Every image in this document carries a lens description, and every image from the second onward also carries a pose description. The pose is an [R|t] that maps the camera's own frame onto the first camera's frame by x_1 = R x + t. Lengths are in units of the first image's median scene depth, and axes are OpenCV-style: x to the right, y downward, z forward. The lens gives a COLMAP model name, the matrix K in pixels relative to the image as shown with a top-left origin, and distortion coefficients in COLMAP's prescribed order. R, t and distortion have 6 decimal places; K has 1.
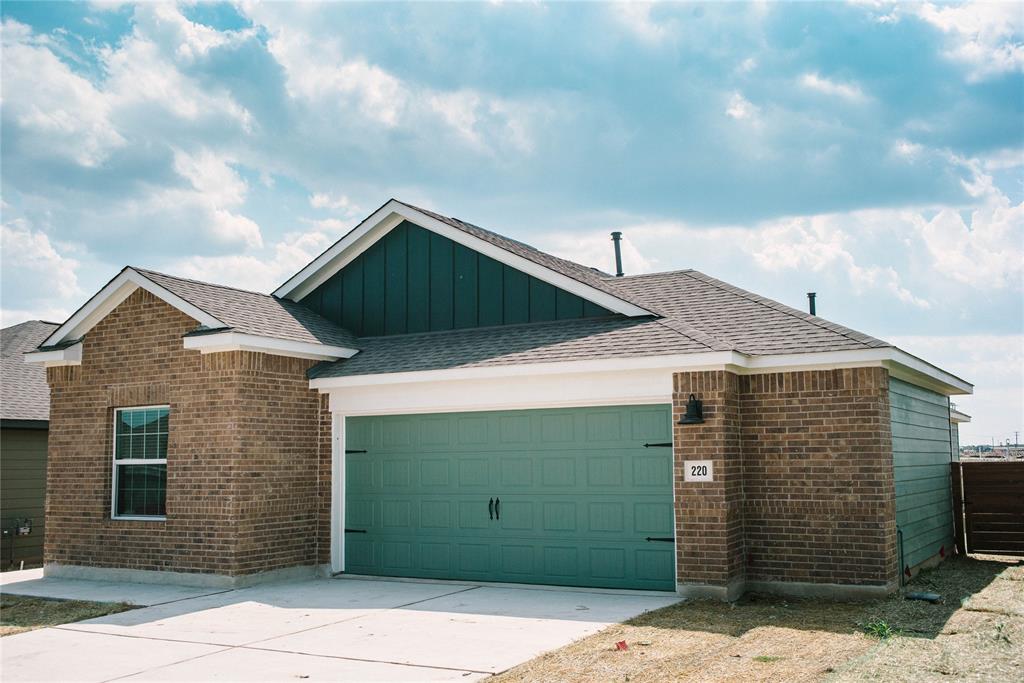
lens RADIAL K [[1039.3, 0, 508.7], [0, 1039.3, 341.9], [0, 0, 1]] dist [-0.018801, 0.000000]
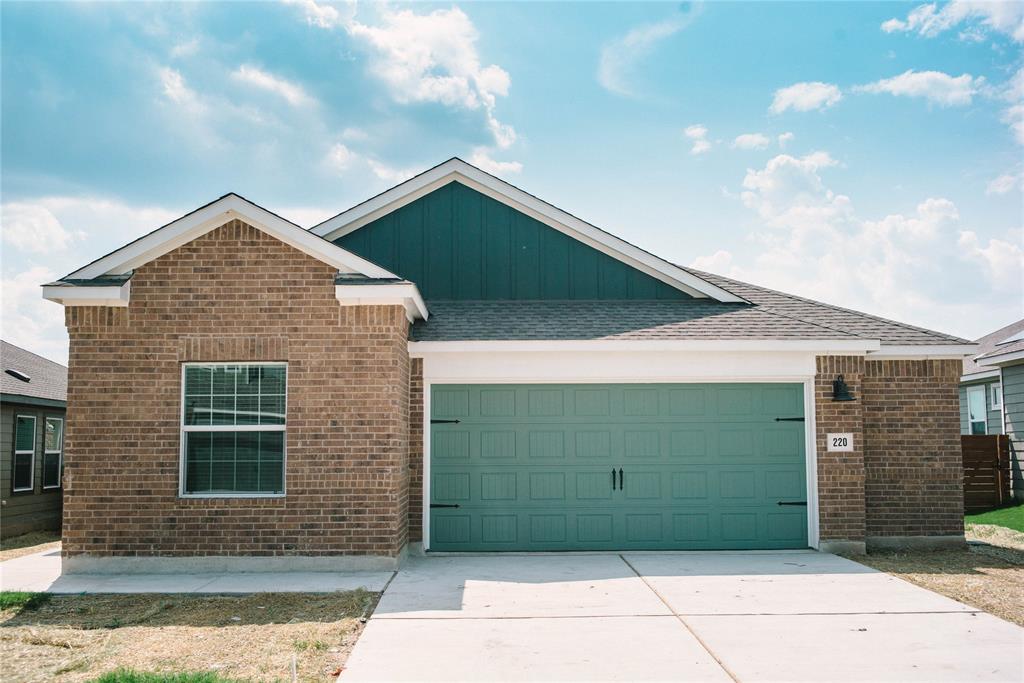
lens RADIAL K [[1039.3, 0, 508.6], [0, 1039.3, 340.7], [0, 0, 1]] dist [-0.018801, 0.000000]
pose [[0.858448, 0.060369, 0.509336, -0.626138], [-0.065079, 0.997843, -0.008583, 0.040016], [-0.508755, -0.025779, 0.860525, 0.176933]]
